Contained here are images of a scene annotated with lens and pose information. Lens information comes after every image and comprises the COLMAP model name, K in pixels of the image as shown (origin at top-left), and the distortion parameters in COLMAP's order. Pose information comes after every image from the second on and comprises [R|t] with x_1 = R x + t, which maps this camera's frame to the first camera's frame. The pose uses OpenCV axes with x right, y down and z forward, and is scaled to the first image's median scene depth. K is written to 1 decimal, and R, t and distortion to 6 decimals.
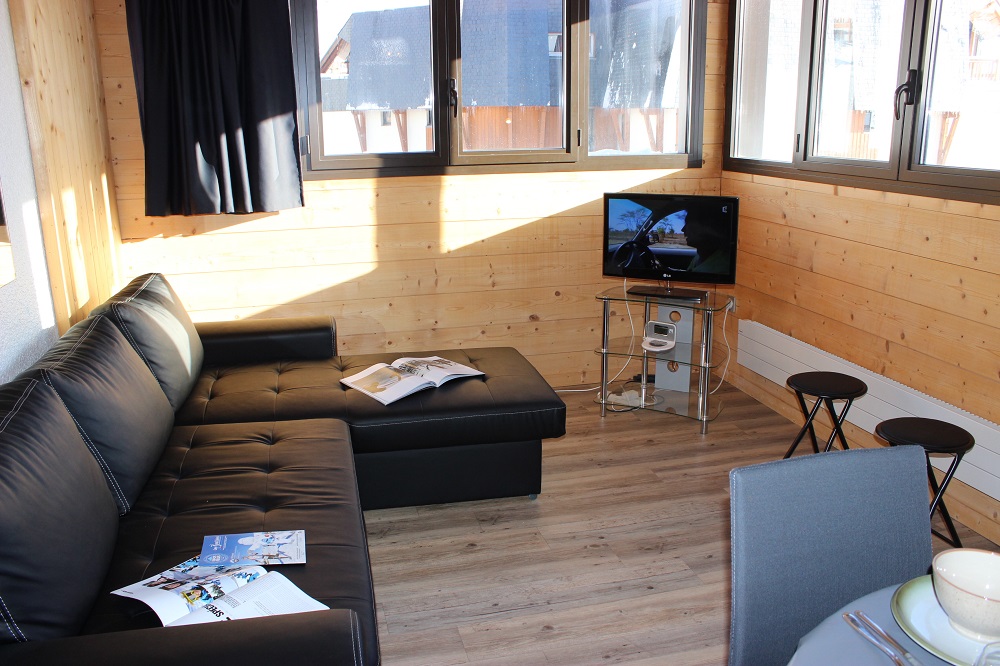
lens RADIAL K [[826.0, 0, 500.6], [0, 826.0, 359.0], [0, 0, 1]] dist [-0.147294, 0.091824]
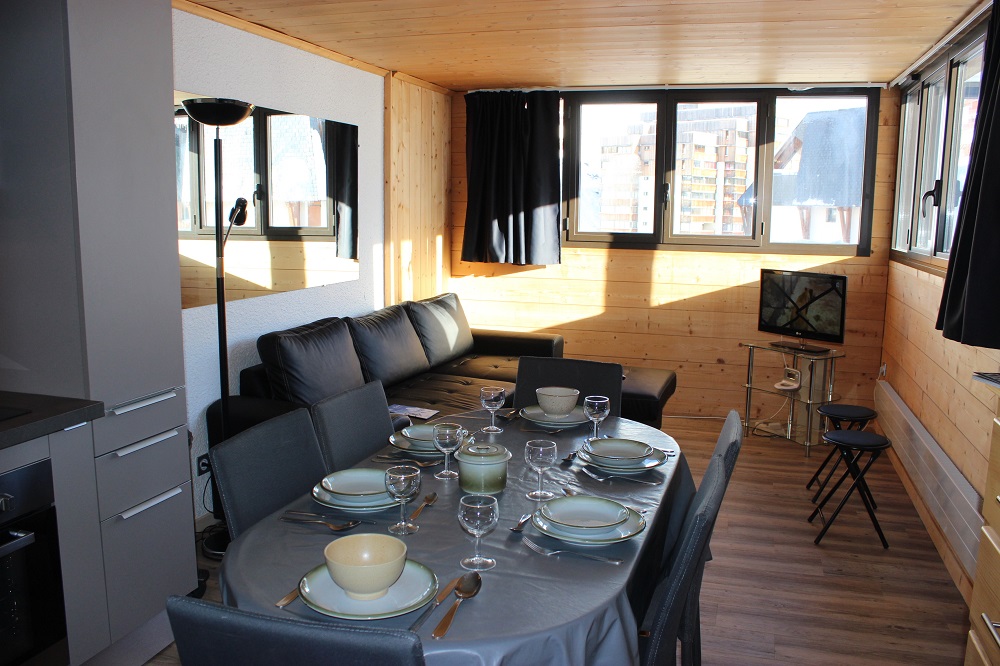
lens RADIAL K [[826.0, 0, 500.6], [0, 826.0, 359.0], [0, 0, 1]] dist [-0.147294, 0.091824]
pose [[0.847822, 0.114735, -0.517720, 0.470695], [-0.169572, 0.983709, -0.059687, 0.095271], [0.502438, 0.138395, 0.853465, -0.334163]]
